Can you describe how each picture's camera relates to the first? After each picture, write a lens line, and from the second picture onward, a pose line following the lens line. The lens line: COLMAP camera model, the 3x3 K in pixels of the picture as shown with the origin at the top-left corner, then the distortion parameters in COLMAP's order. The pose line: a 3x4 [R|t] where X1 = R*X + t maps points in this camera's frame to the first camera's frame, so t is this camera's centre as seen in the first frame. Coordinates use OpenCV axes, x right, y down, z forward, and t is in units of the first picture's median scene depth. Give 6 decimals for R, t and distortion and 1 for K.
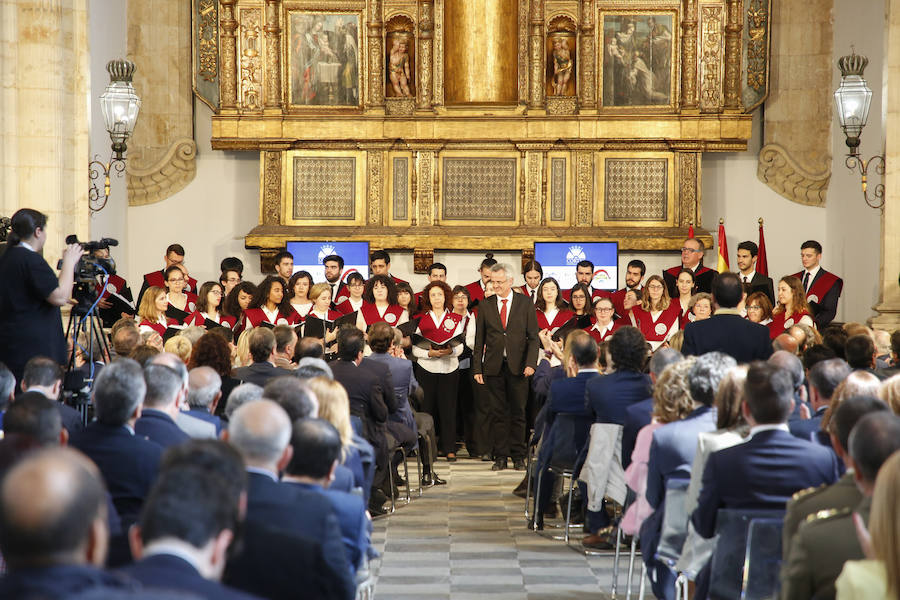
lens RADIAL K [[2383.0, 0, 450.0], [0, 2383.0, 300.0], [0, 0, 1]] dist [0.419957, 0.267745]
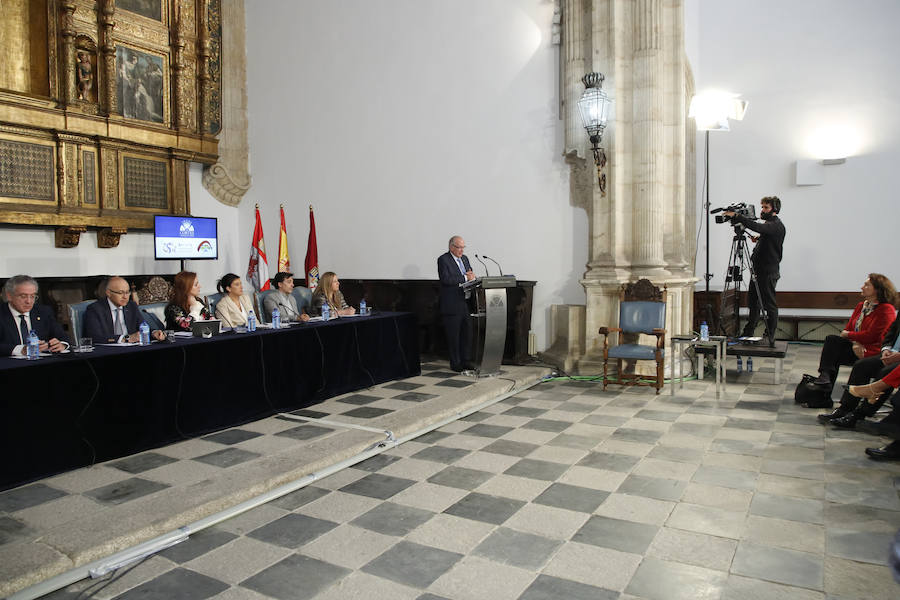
lens RADIAL K [[644.1, 0, 463.1], [0, 644.1, 294.0], [0, 0, 1]] dist [-0.048420, 0.003589]
pose [[0.516076, -0.051352, 0.855002, -0.133669], [0.019464, 0.998647, 0.048231, 0.000809], [-0.856322, -0.008249, 0.516377, 0.672602]]
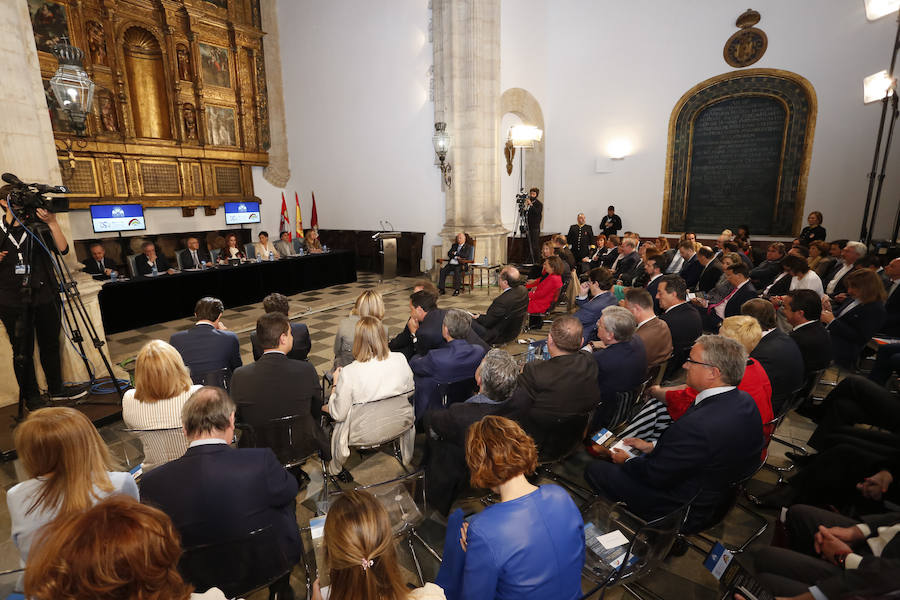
lens RADIAL K [[435.4, 0, 450.8], [0, 435.4, 290.9], [0, 0, 1]] dist [-0.066414, 0.023498]
pose [[0.586848, -0.174889, 0.790584, -0.155975], [0.027282, 0.980111, 0.196564, -0.014781], [-0.809238, -0.093784, 0.579947, 0.549708]]
